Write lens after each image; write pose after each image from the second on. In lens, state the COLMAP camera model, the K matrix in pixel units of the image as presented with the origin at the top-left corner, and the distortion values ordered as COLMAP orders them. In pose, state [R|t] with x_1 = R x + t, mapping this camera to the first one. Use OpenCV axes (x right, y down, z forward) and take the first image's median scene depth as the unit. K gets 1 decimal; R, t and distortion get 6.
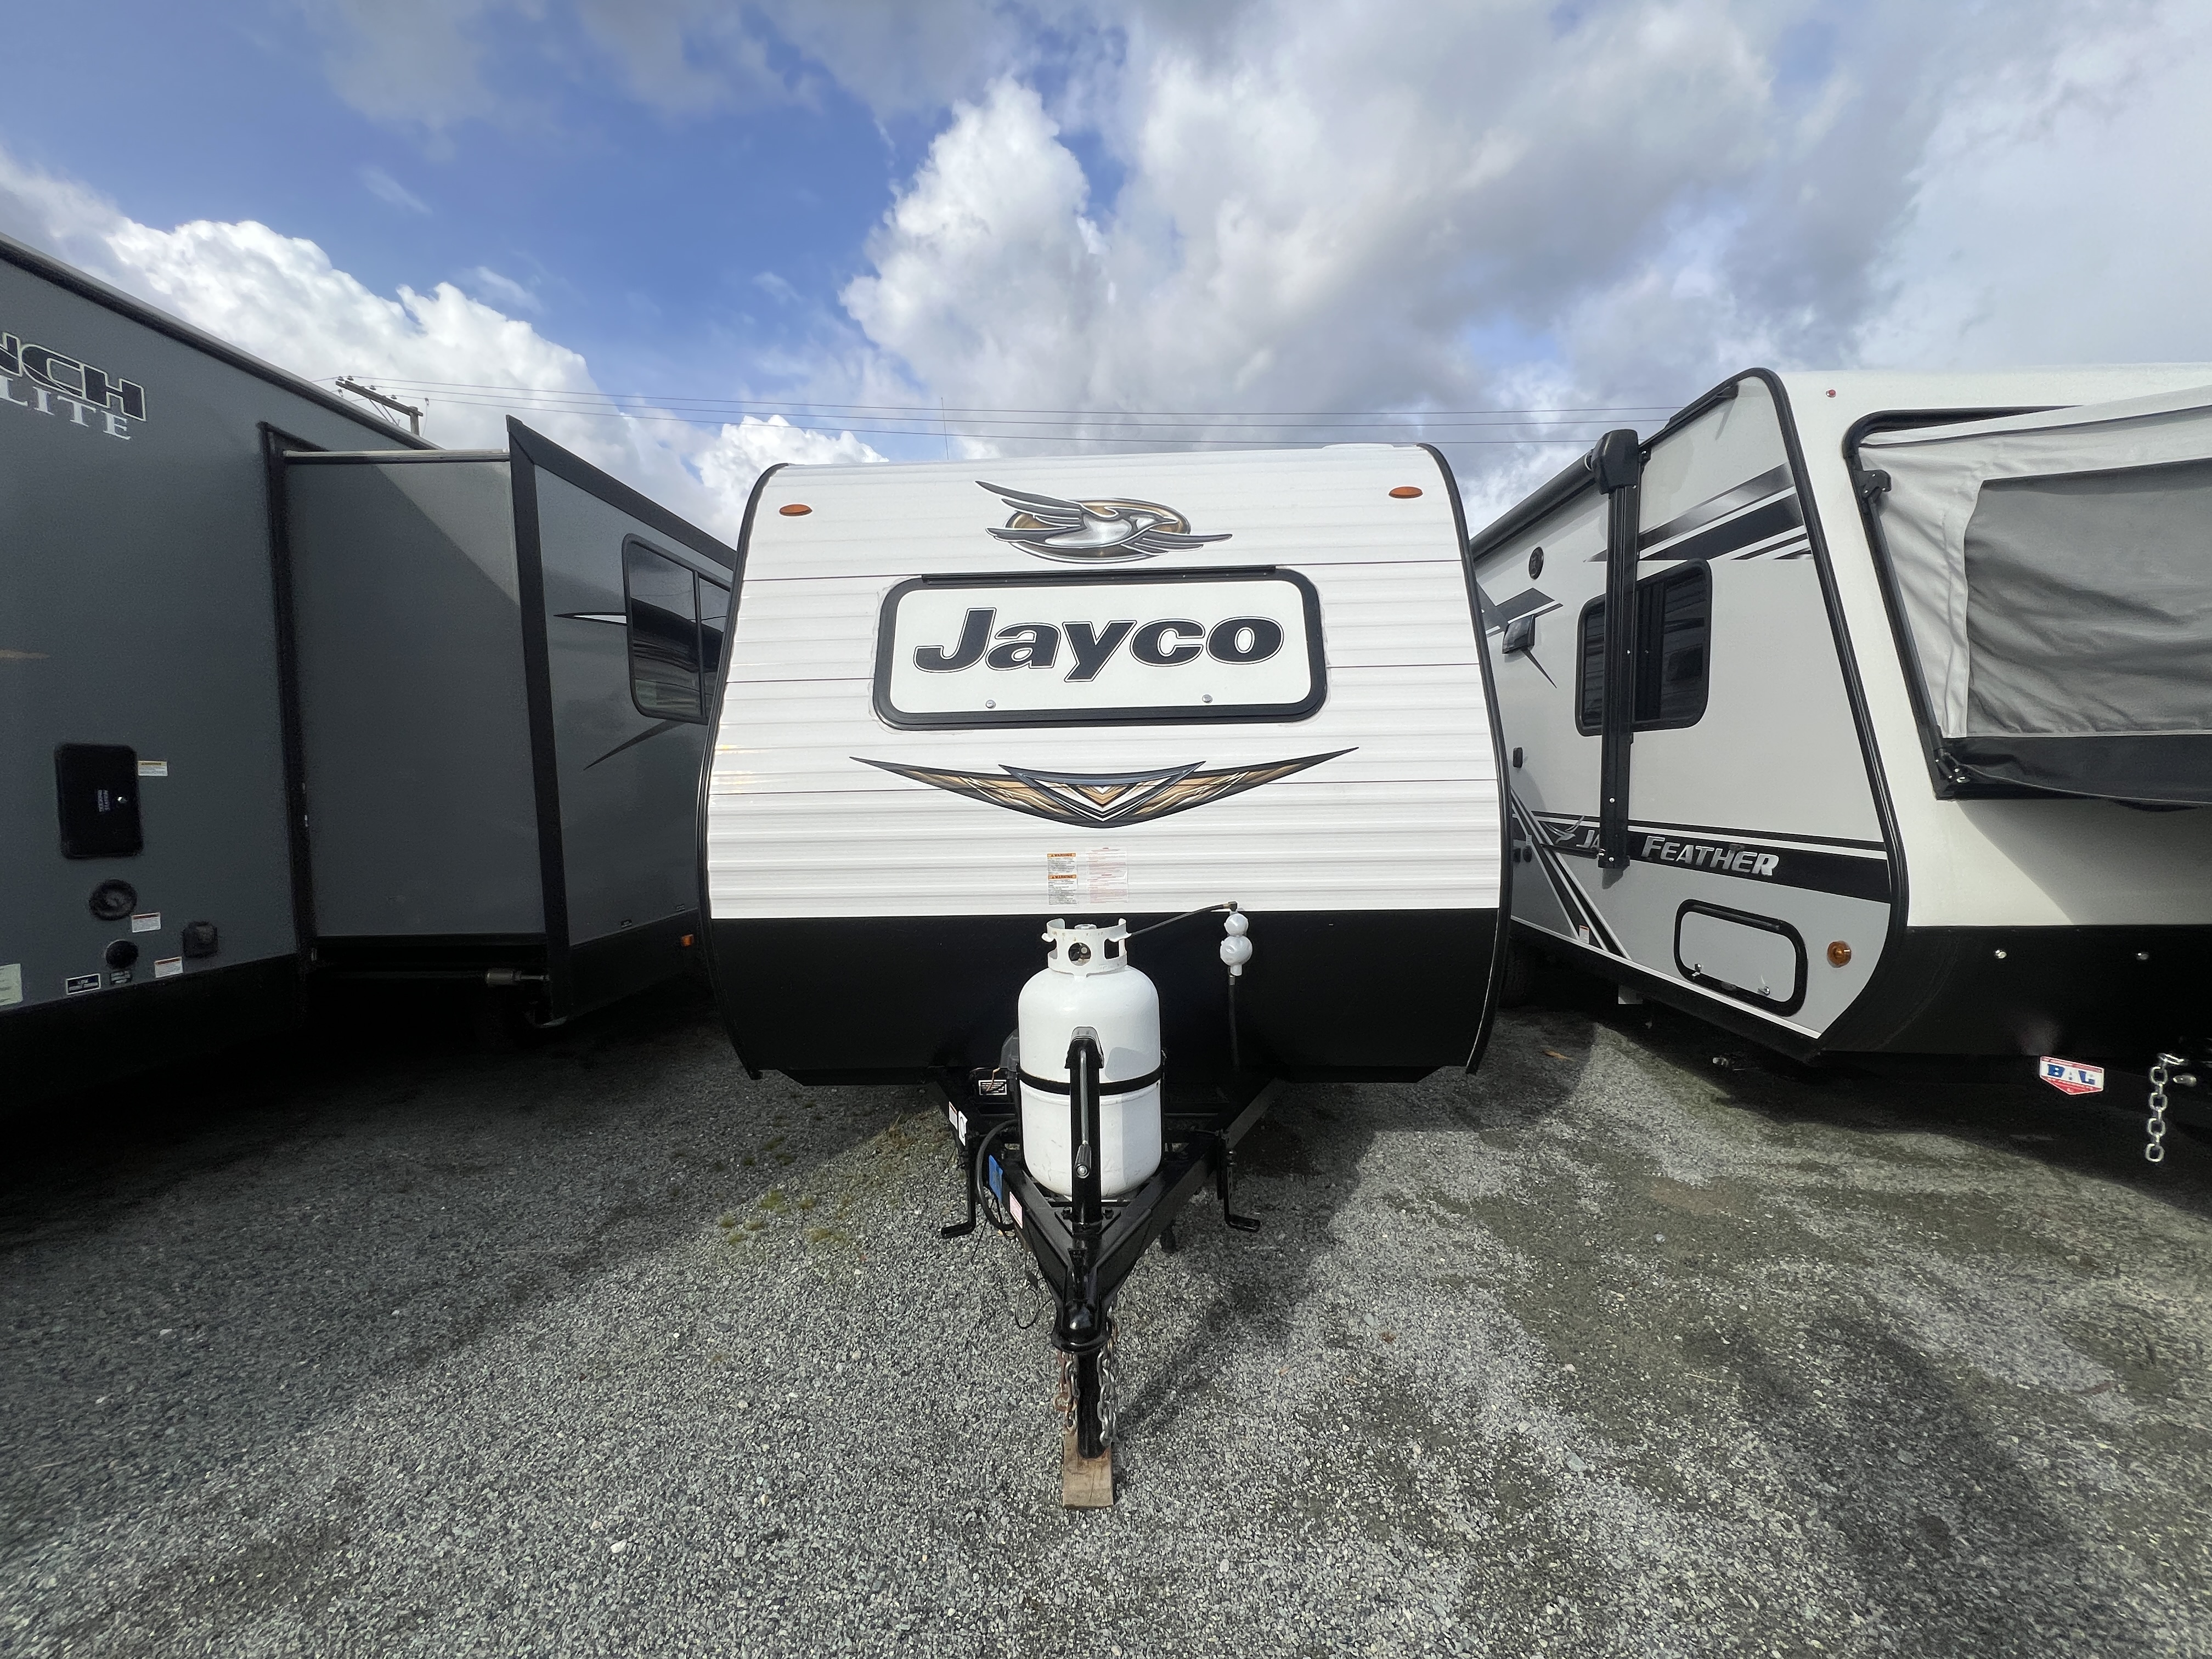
lens RADIAL K [[884.5, 0, 1103.4], [0, 884.5, 827.0], [0, 0, 1]] dist [-0.003139, 0.000640]
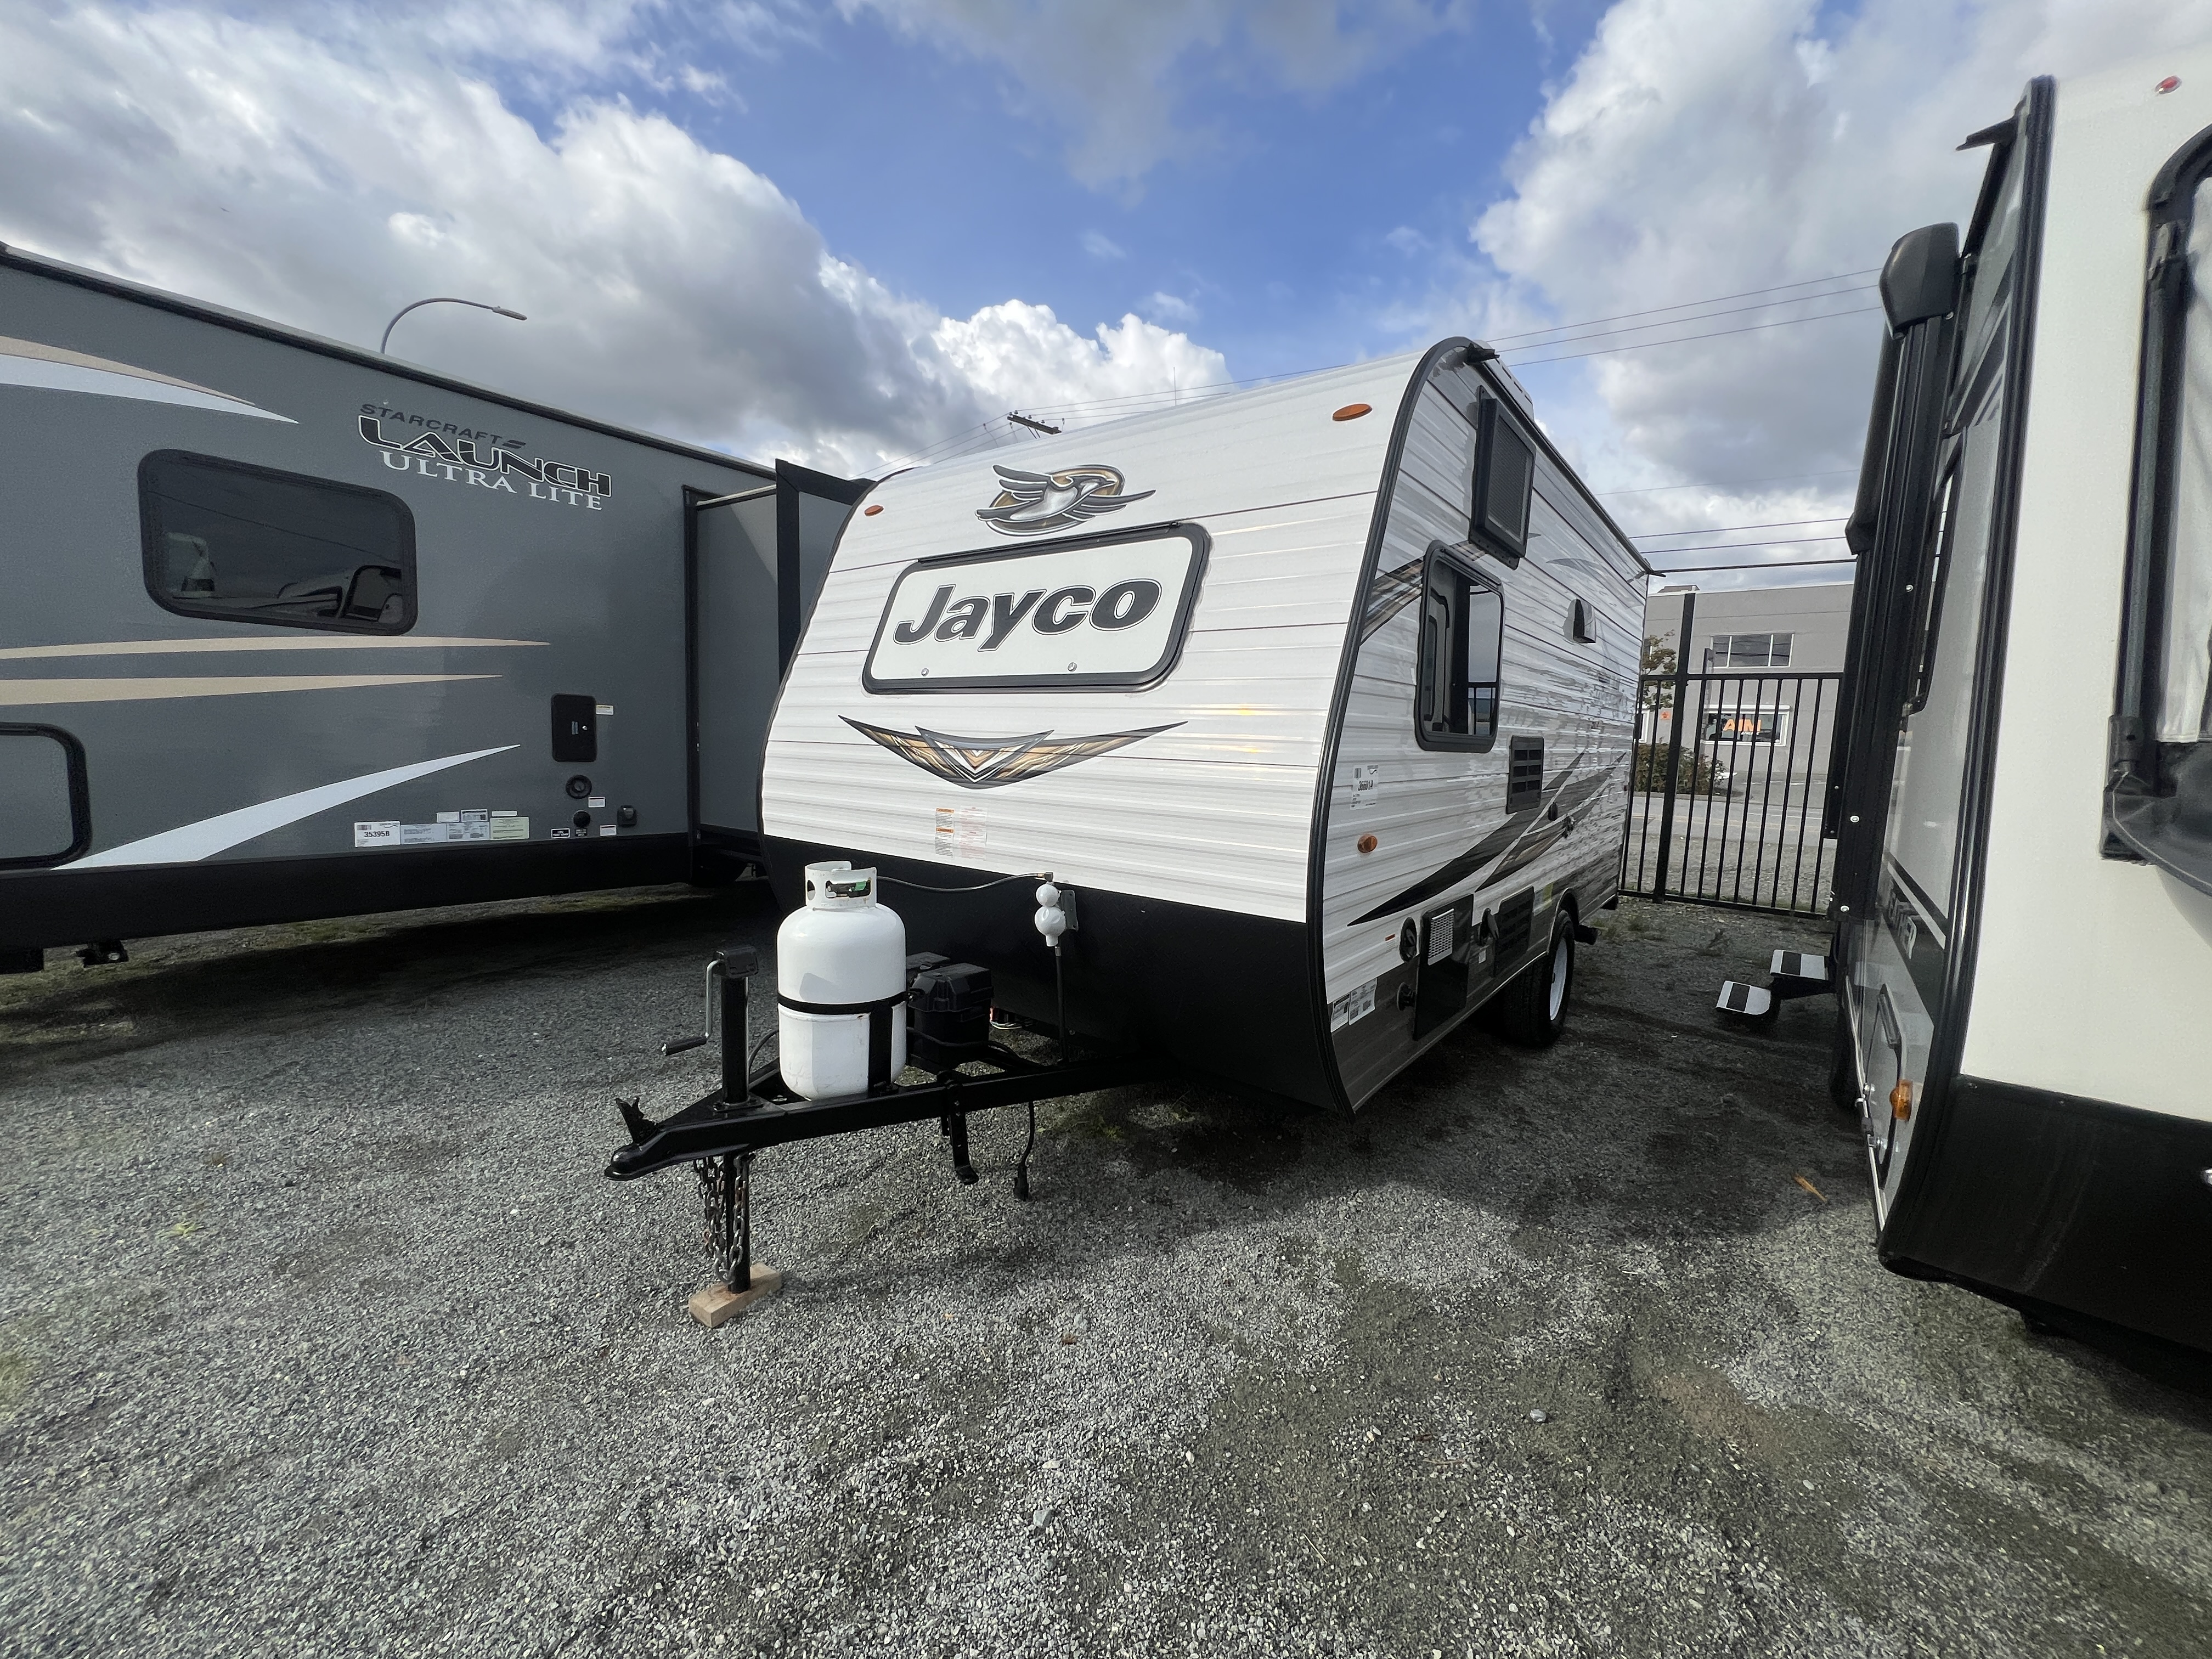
lens RADIAL K [[884.5, 0, 1103.4], [0, 884.5, 827.0], [0, 0, 1]] dist [-0.003139, 0.000640]
pose [[0.809233, 0.103001, -0.578389, 0.715373], [-0.078095, 0.994634, 0.067862, -0.035986], [0.582275, -0.009747, 0.812934, 0.210016]]
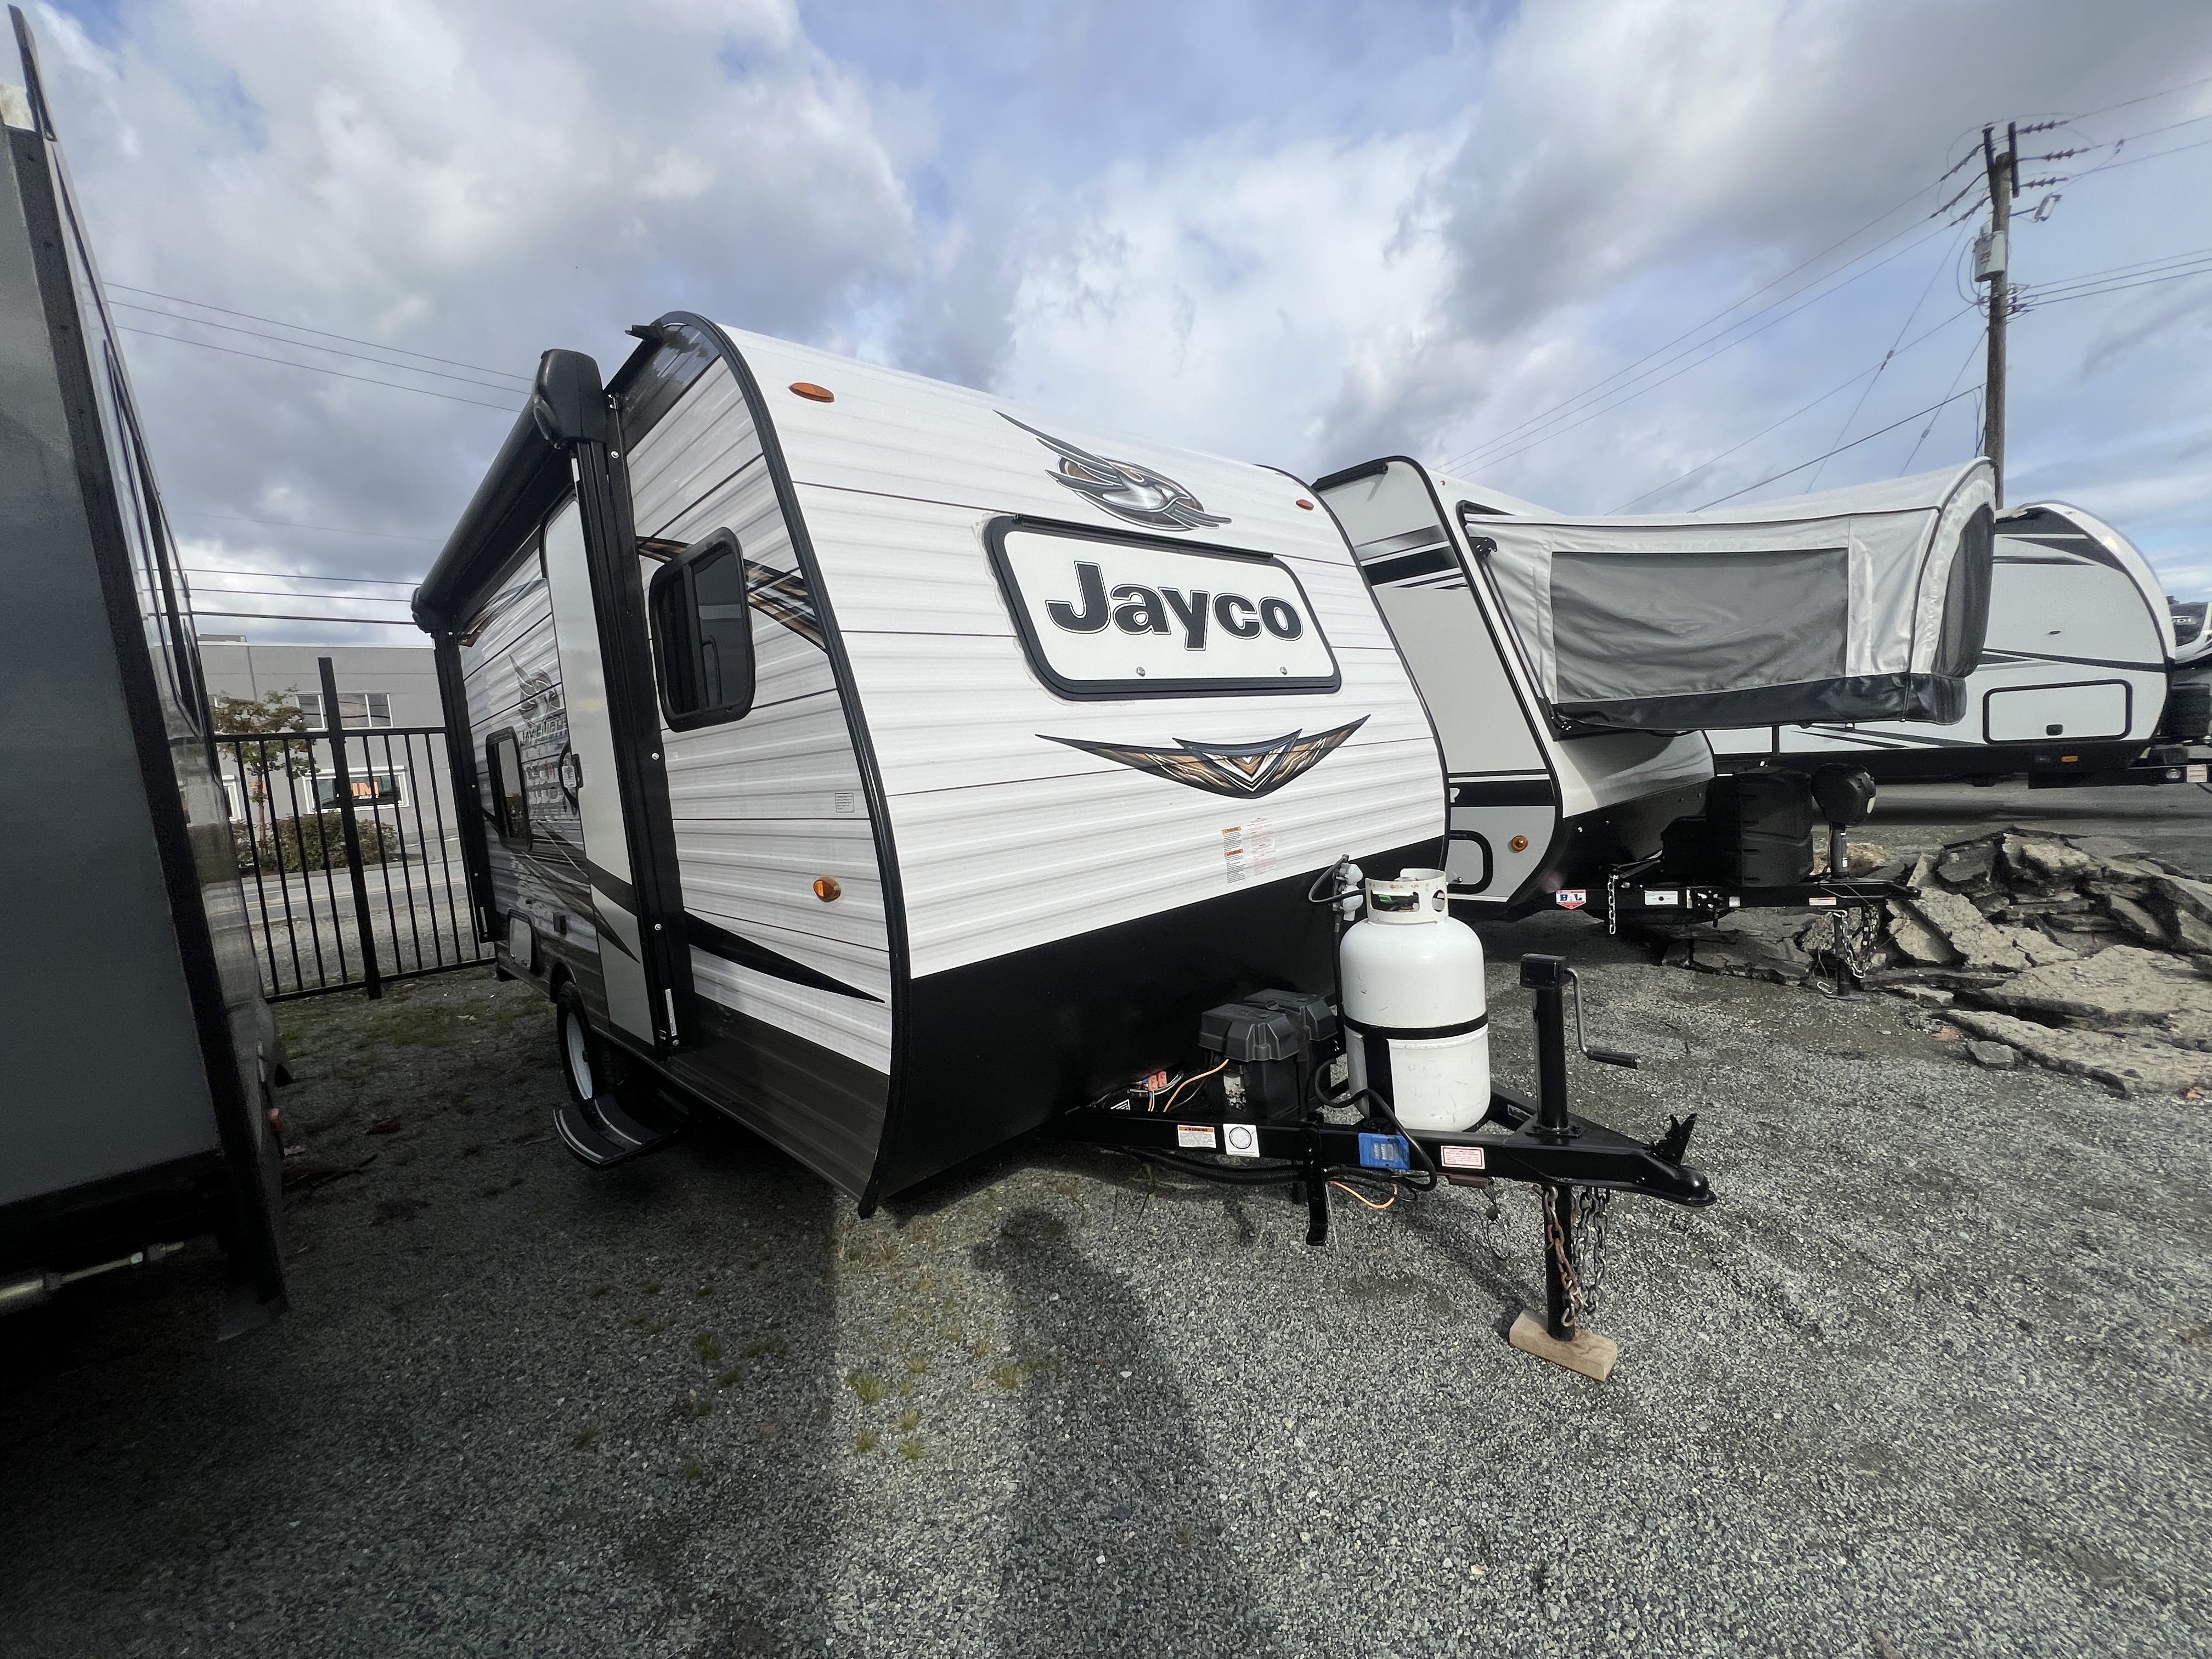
lens RADIAL K [[893.4, 0, 1106.0], [0, 893.4, 829.5], [0, 0, 1]] dist [-0.017867, 0.006005]
pose [[0.700254, -0.102306, 0.706526, -0.784694], [0.114716, 0.992943, 0.030082, -0.012703], [-0.704617, 0.059985, 0.707048, 0.394869]]
